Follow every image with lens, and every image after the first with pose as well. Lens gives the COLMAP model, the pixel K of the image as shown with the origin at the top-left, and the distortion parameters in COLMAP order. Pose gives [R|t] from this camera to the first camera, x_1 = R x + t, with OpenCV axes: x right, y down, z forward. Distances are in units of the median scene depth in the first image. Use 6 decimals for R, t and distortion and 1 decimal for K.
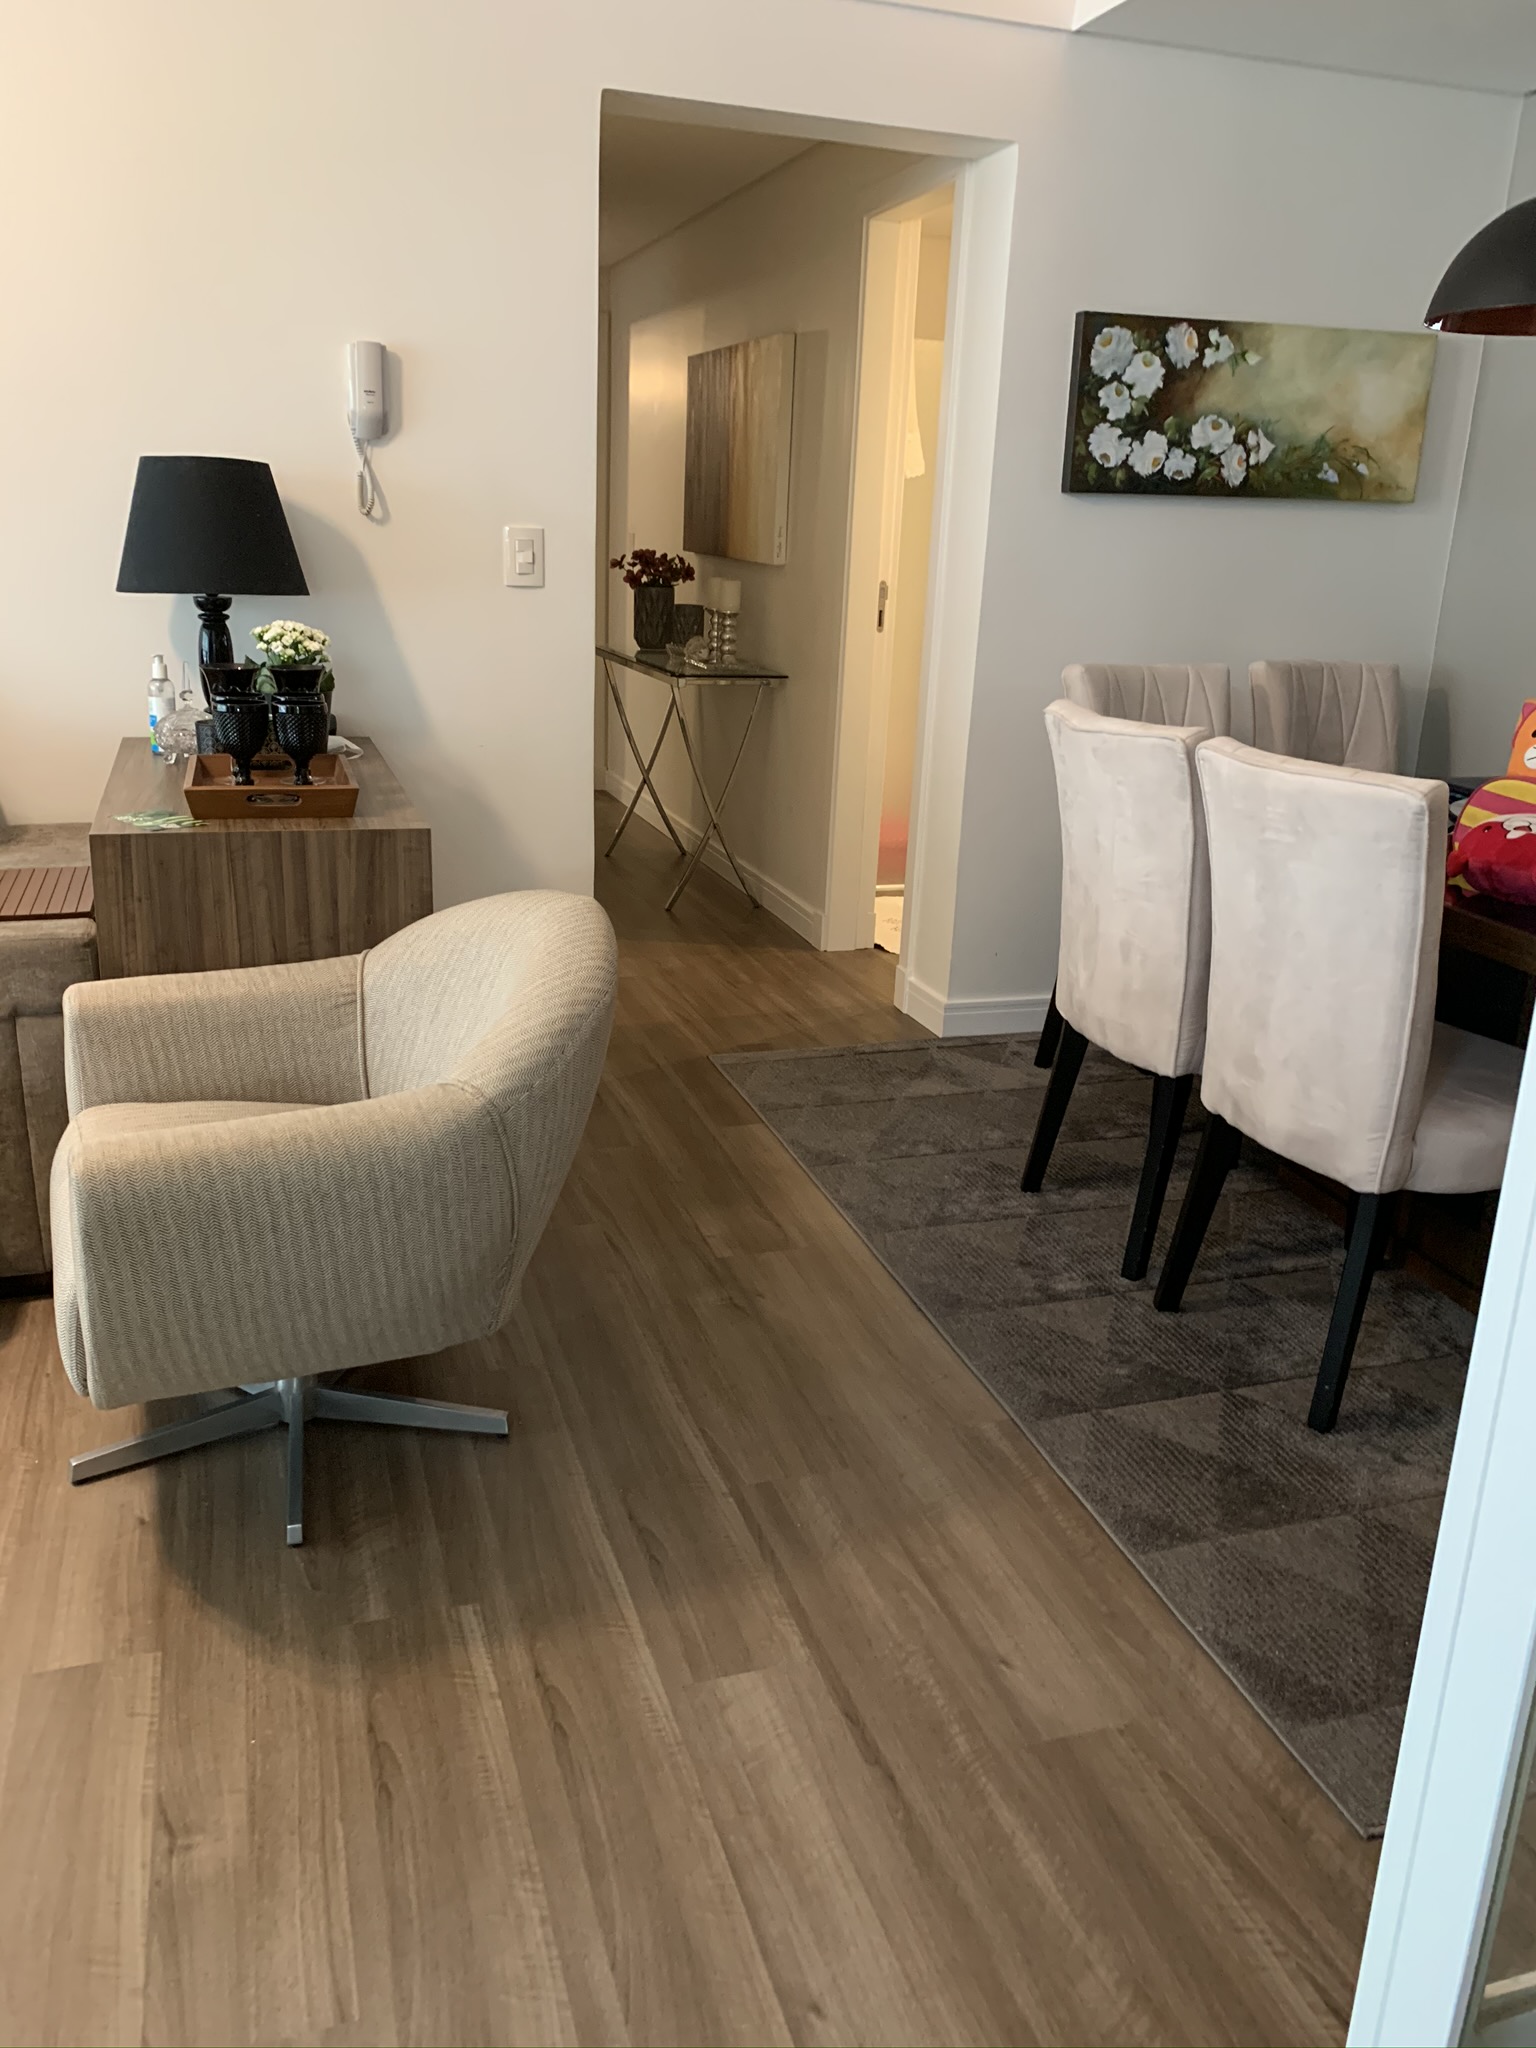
lens RADIAL K [[1566.2, 0, 765.9], [0, 1566.2, 1021.0], [0, 0, 1]] dist [0.020969, -0.005817]
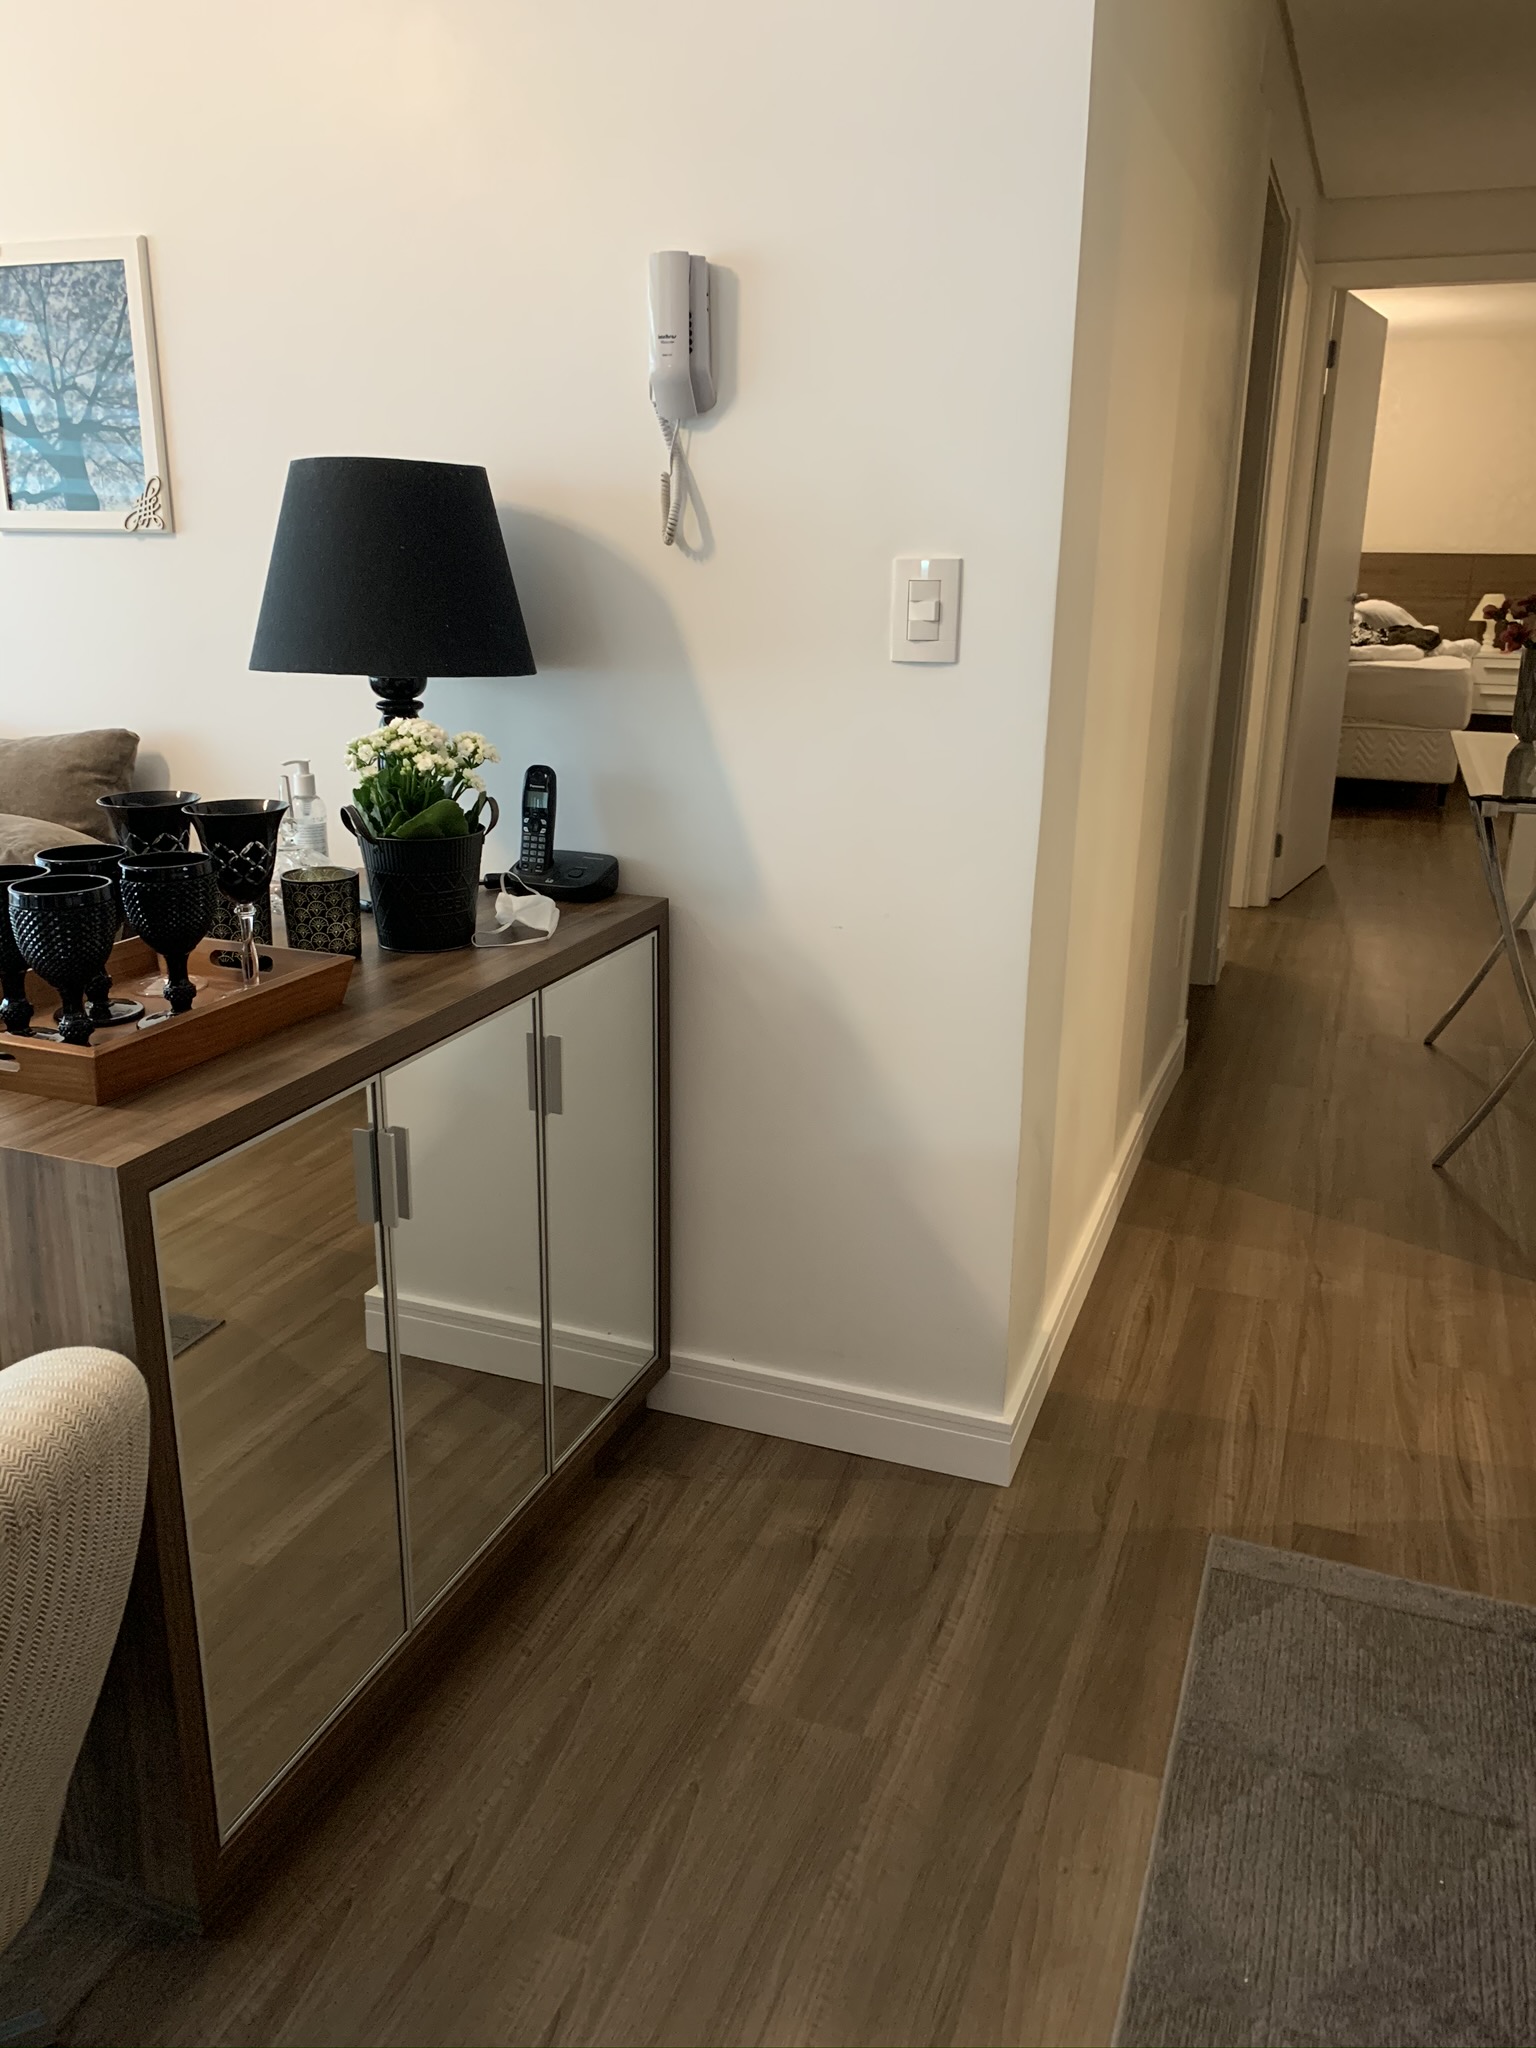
lens RADIAL K [[1566.2, 0, 761.3], [0, 1566.2, 1008.6], [0, 0, 1]] dist [0.020969, -0.005817]
pose [[0.773447, 0.155736, -0.614431, 0.174875], [-0.178720, 0.983599, 0.024333, -0.167474], [0.608144, 0.090991, 0.788595, 0.564660]]
